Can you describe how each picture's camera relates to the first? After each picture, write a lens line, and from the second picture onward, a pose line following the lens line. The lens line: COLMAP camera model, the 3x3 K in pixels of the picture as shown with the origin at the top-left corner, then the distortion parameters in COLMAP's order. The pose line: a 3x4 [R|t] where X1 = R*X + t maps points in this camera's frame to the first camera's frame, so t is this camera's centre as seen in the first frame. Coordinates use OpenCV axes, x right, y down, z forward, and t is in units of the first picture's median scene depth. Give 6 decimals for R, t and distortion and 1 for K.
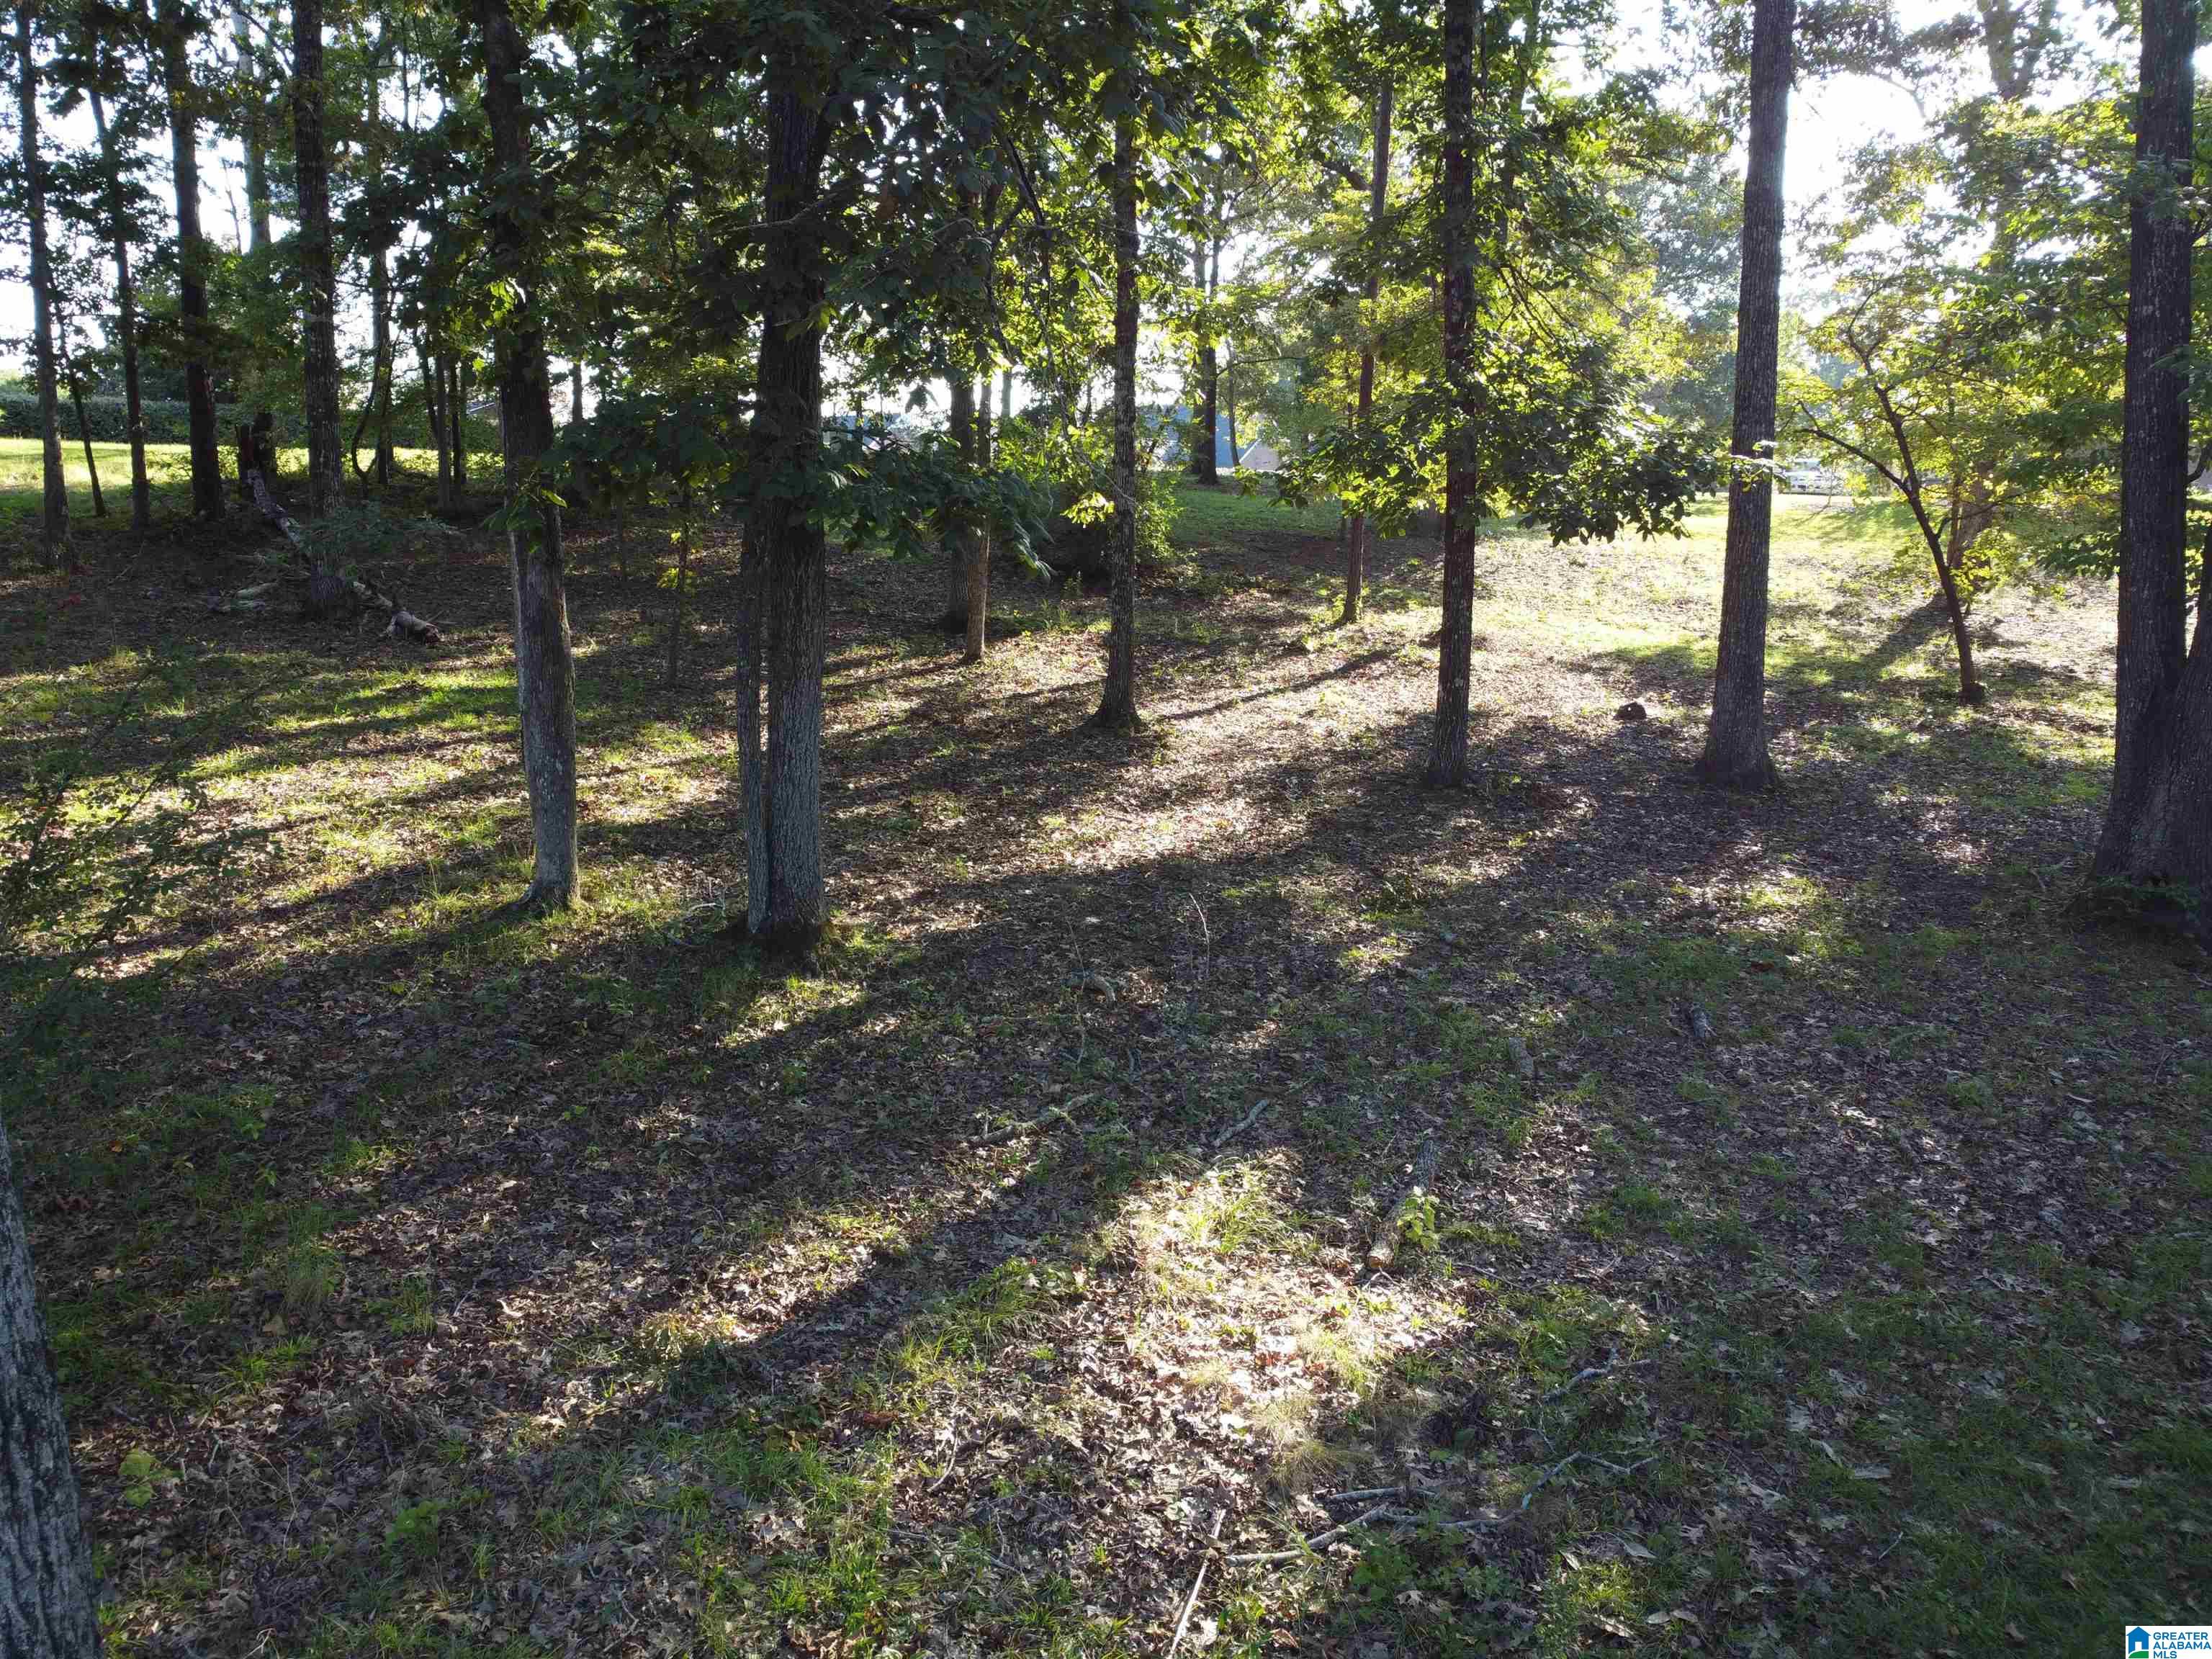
lens RADIAL K [[1663.5, 0, 1102.6], [0, 1663.5, 833.1], [0, 0, 1]] dist [0.001857, -0.008408]
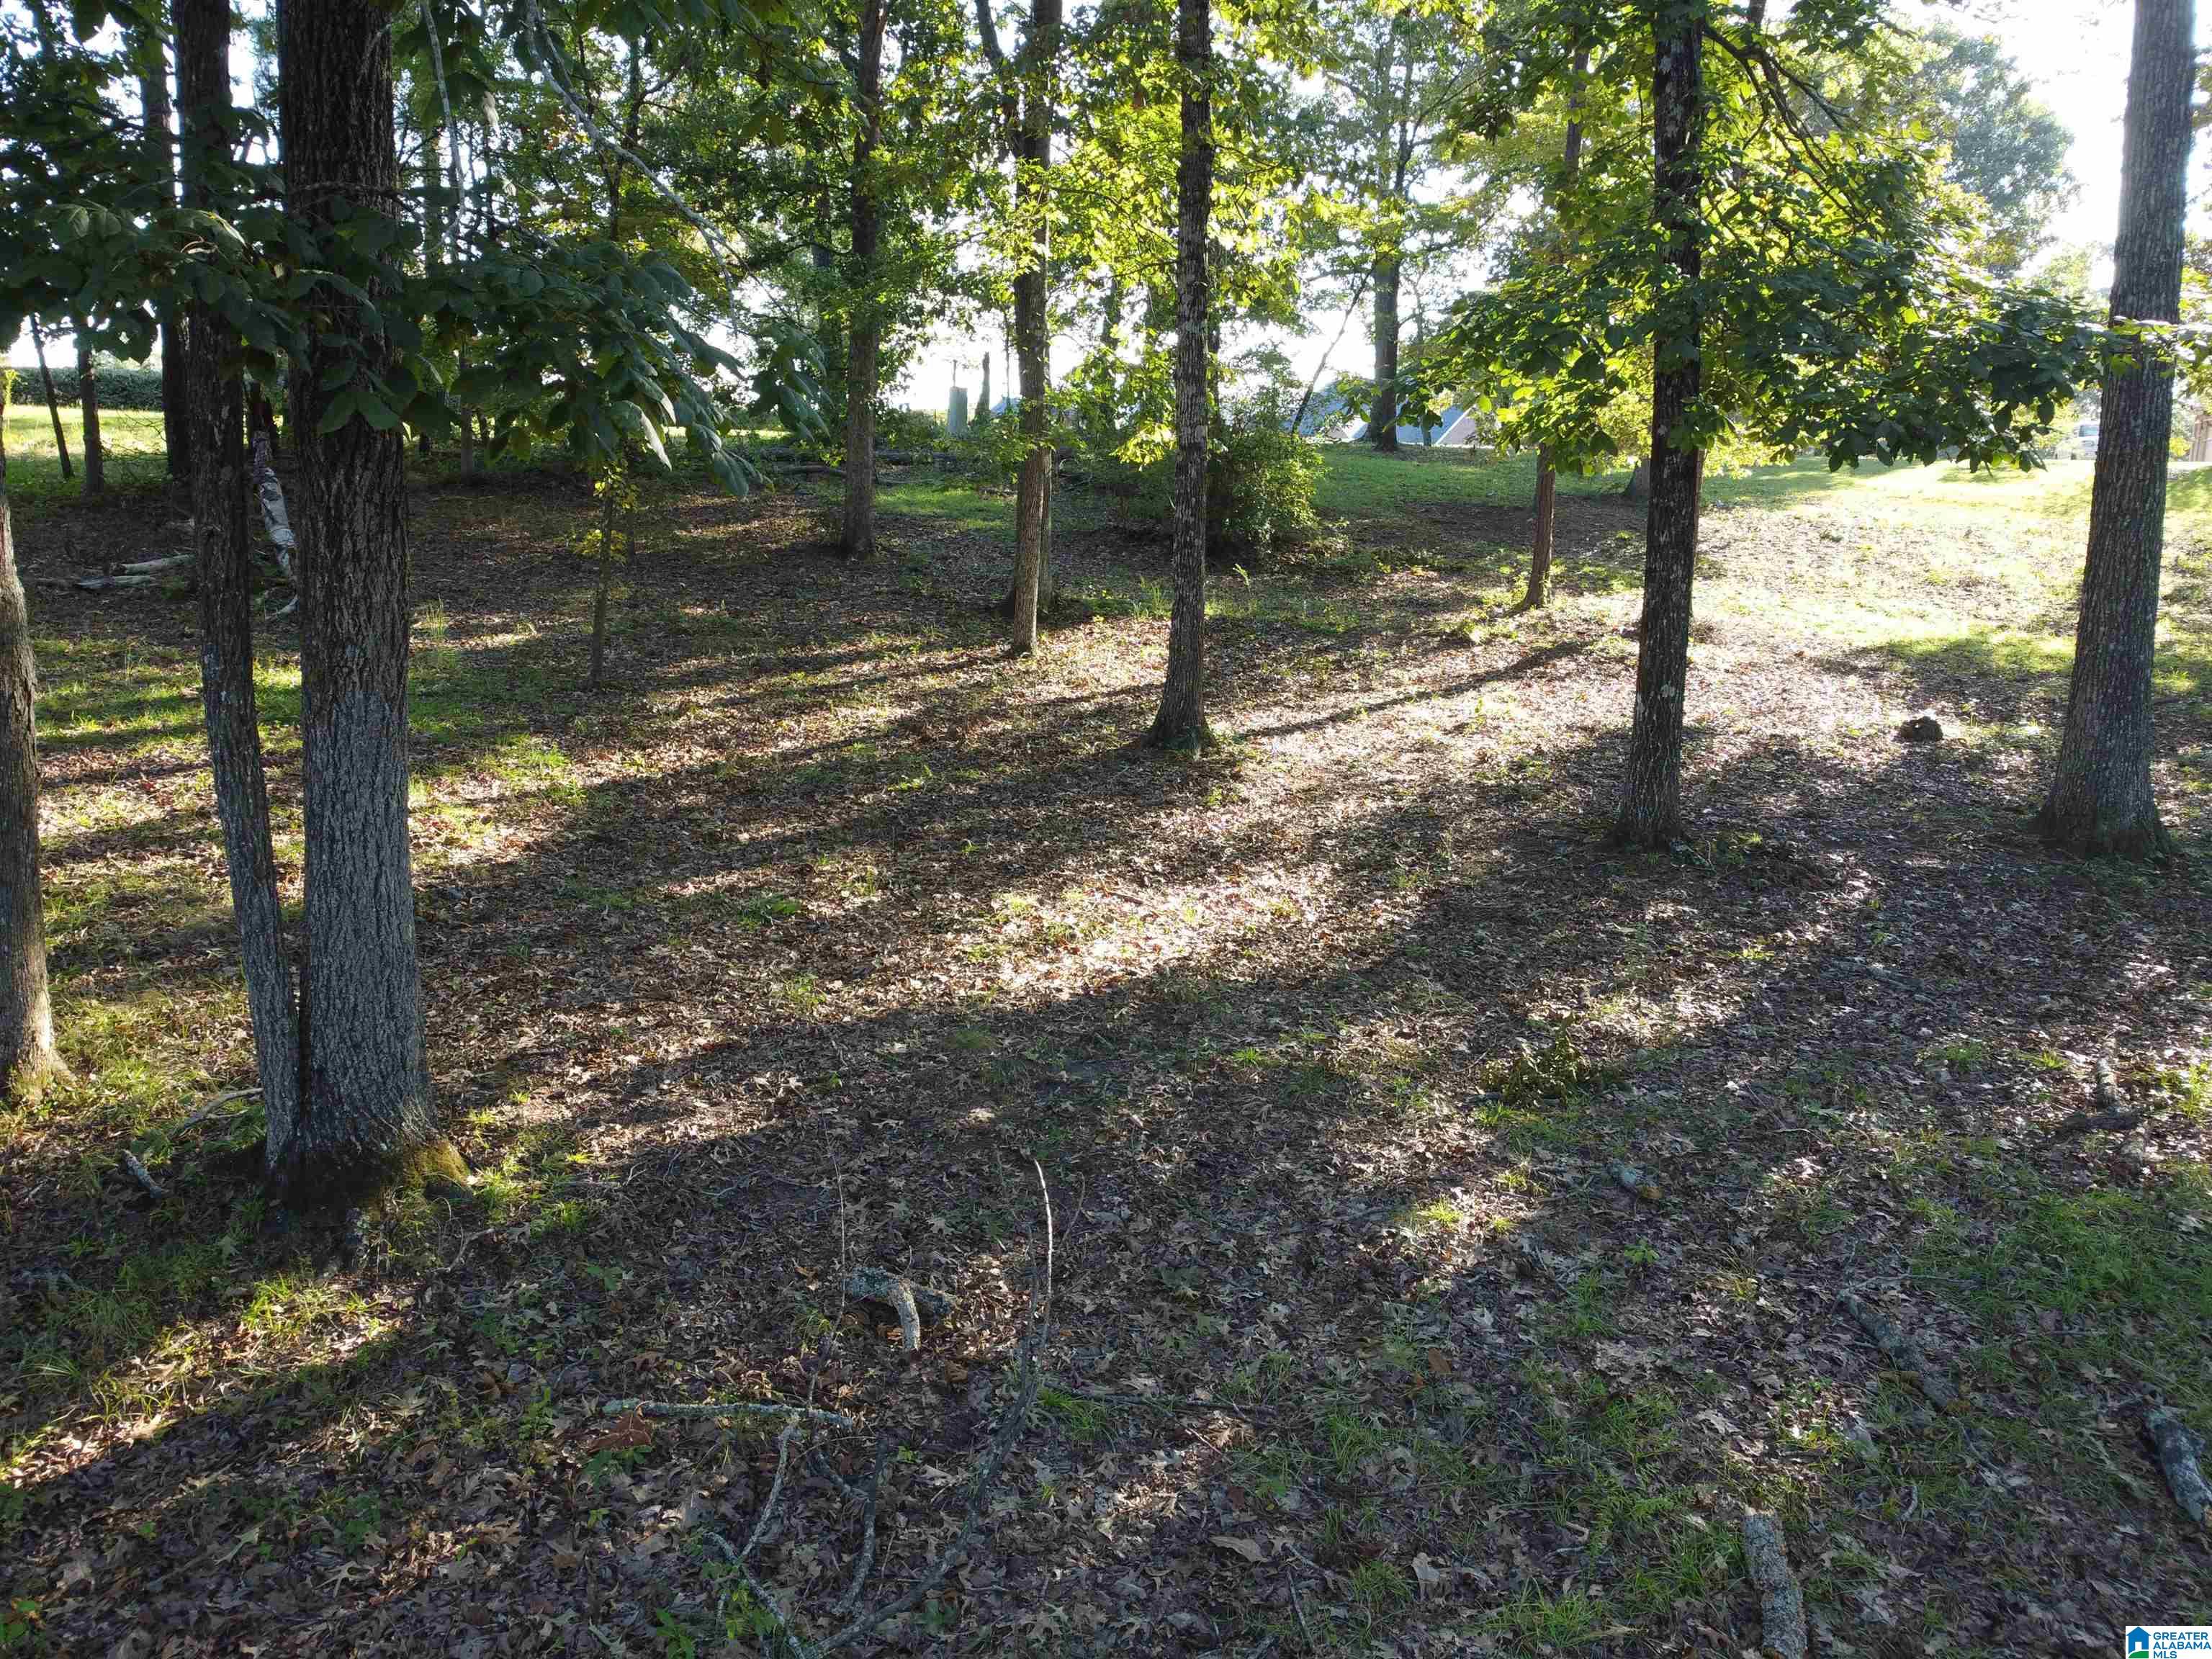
lens RADIAL K [[1663.5, 0, 1101.9], [0, 1663.5, 832.6], [0, 0, 1]] dist [0.001857, -0.008408]
pose [[0.992245, 0.019041, -0.122832, 0.068001], [-0.018392, 0.999810, 0.006417, -0.032038], [0.122931, -0.004108, 0.992407, 0.292794]]
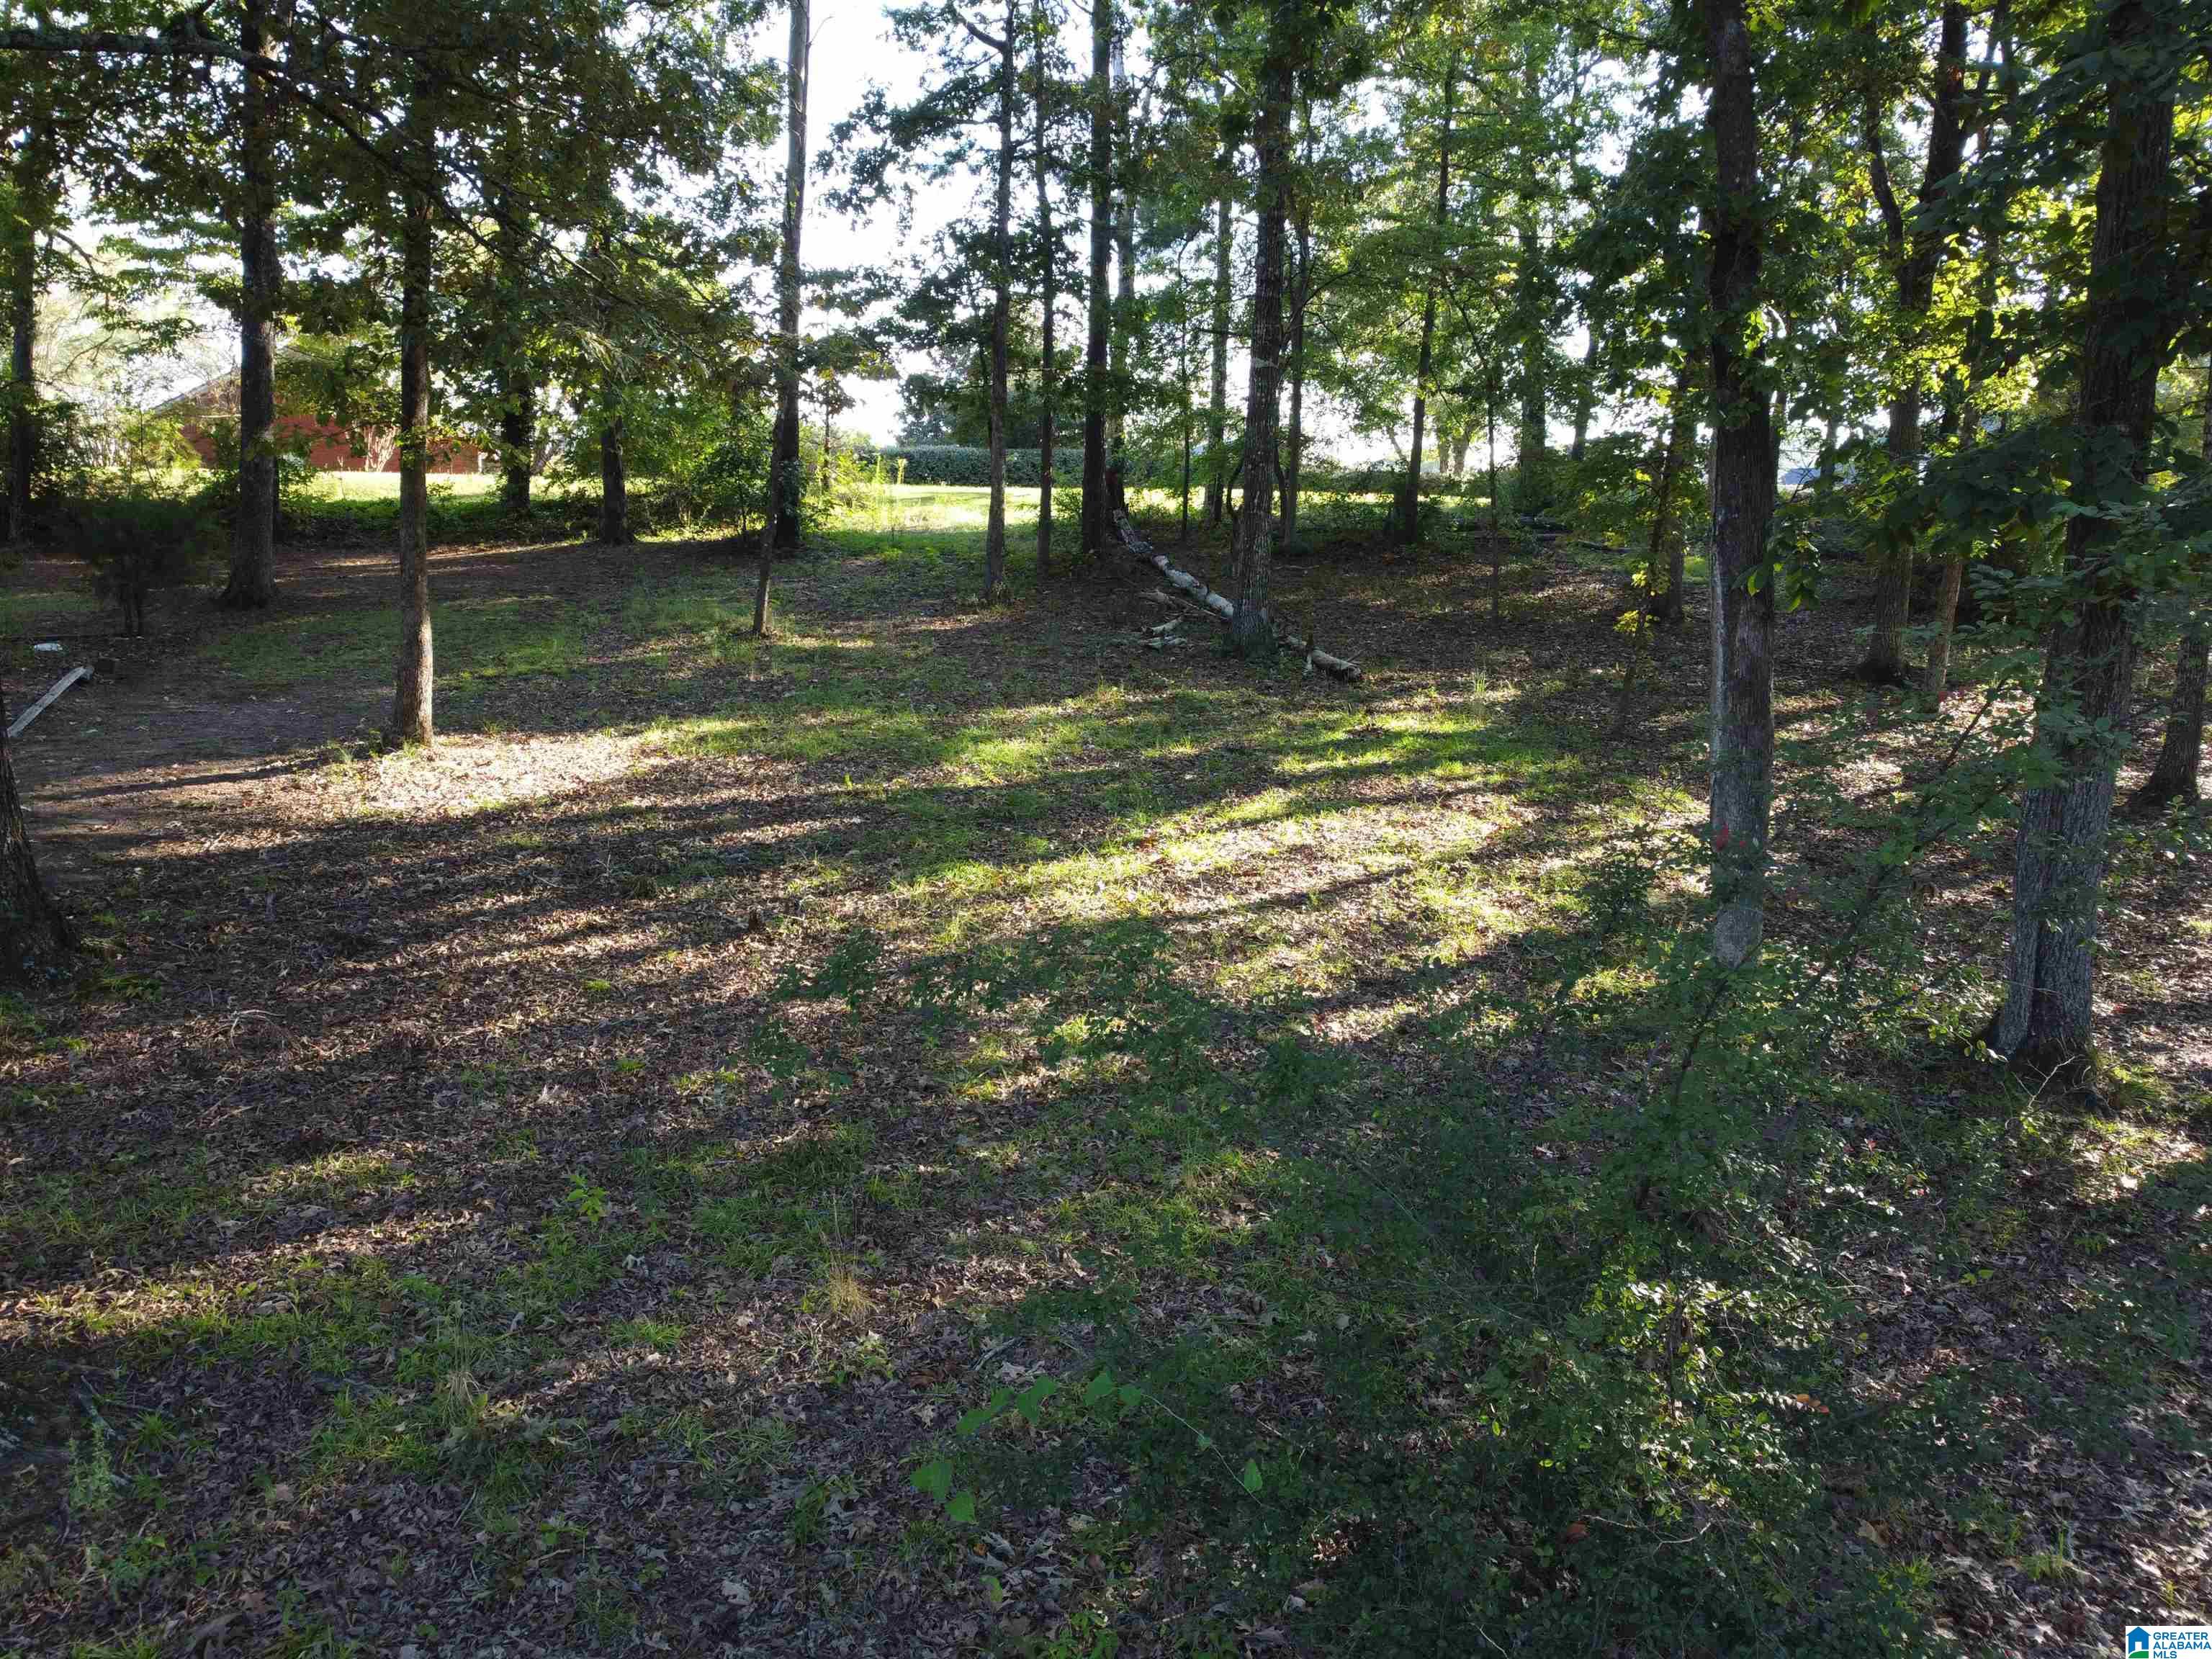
lens RADIAL K [[1663.5, 0, 1099.5], [0, 1663.5, 828.3], [0, 0, 1]] dist [0.001857, -0.008408]
pose [[0.930253, 0.057461, -0.362392, -0.199096], [-0.064720, 0.997872, -0.007910, -0.010711], [0.361166, 0.030812, 0.931992, 0.019709]]
